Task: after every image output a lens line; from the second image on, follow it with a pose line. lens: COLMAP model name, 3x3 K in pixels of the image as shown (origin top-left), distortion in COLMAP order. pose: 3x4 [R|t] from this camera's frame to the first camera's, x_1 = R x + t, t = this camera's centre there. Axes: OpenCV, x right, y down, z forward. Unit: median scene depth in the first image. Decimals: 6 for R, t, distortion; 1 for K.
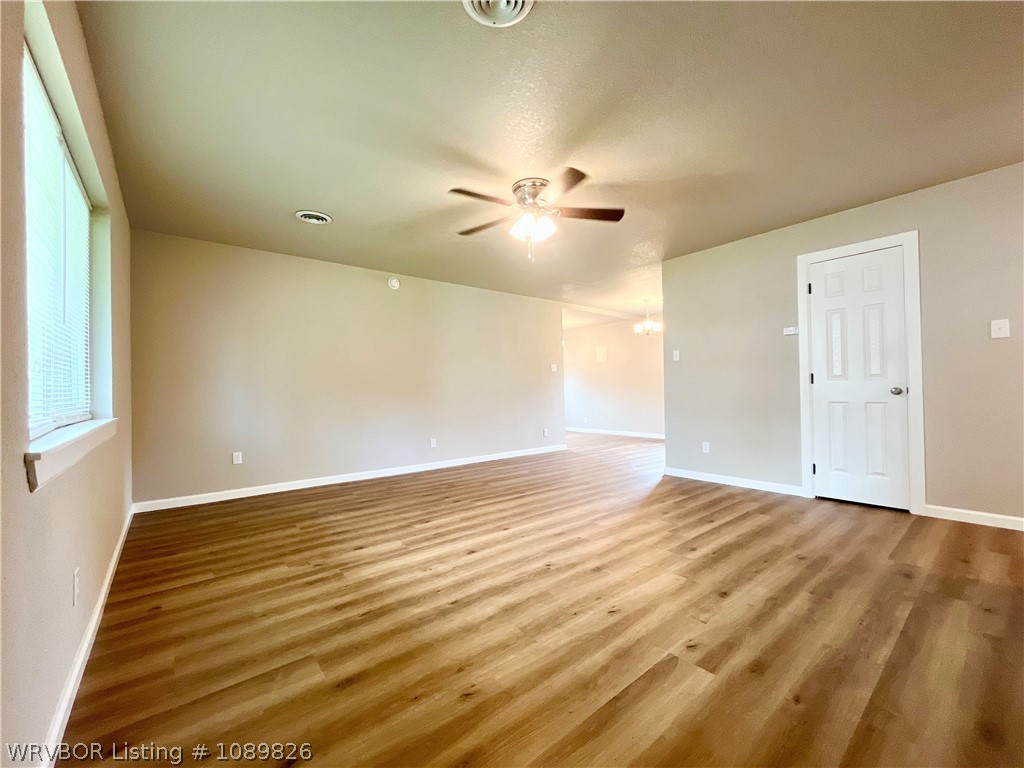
lens RADIAL K [[413.7, 0, 511.7], [0, 413.7, 386.9], [0, 0, 1]] dist [0.000773, 0.000209]
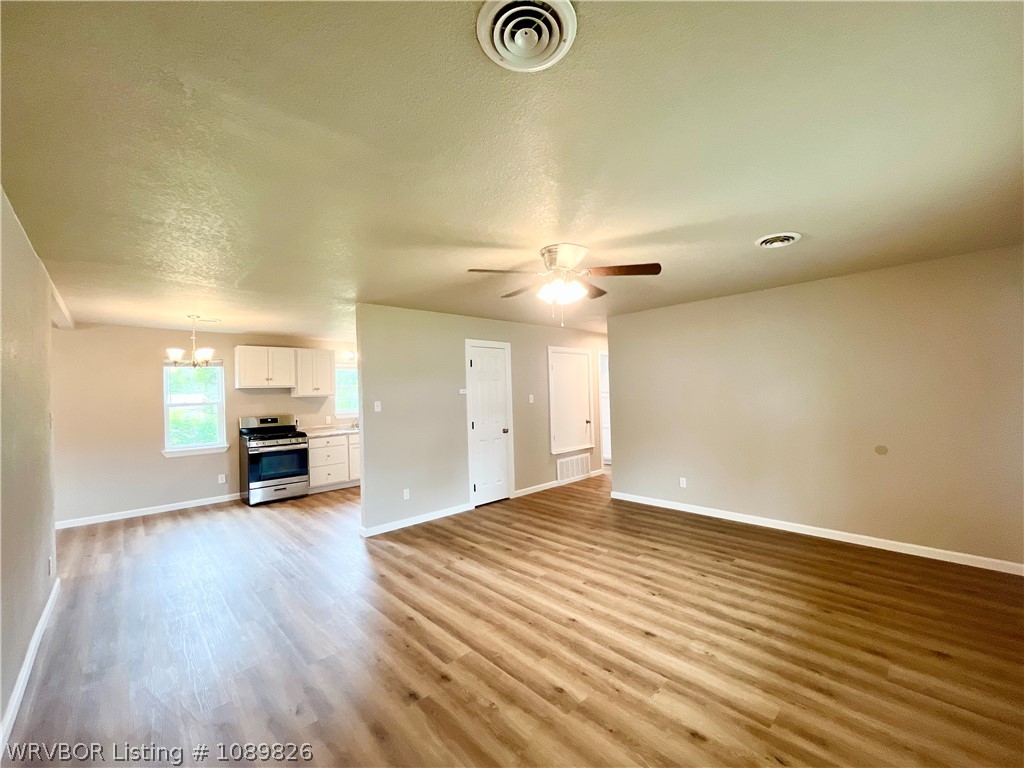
lens RADIAL K [[413.7, 0, 511.7], [0, 413.7, 383.3], [0, 0, 1]] dist [0.000773, 0.000209]
pose [[-0.065335, 0.041871, 0.996984, -1.005987], [0.022907, 0.998919, -0.040452, -0.144395], [-0.997600, 0.020195, -0.066224, 1.300352]]
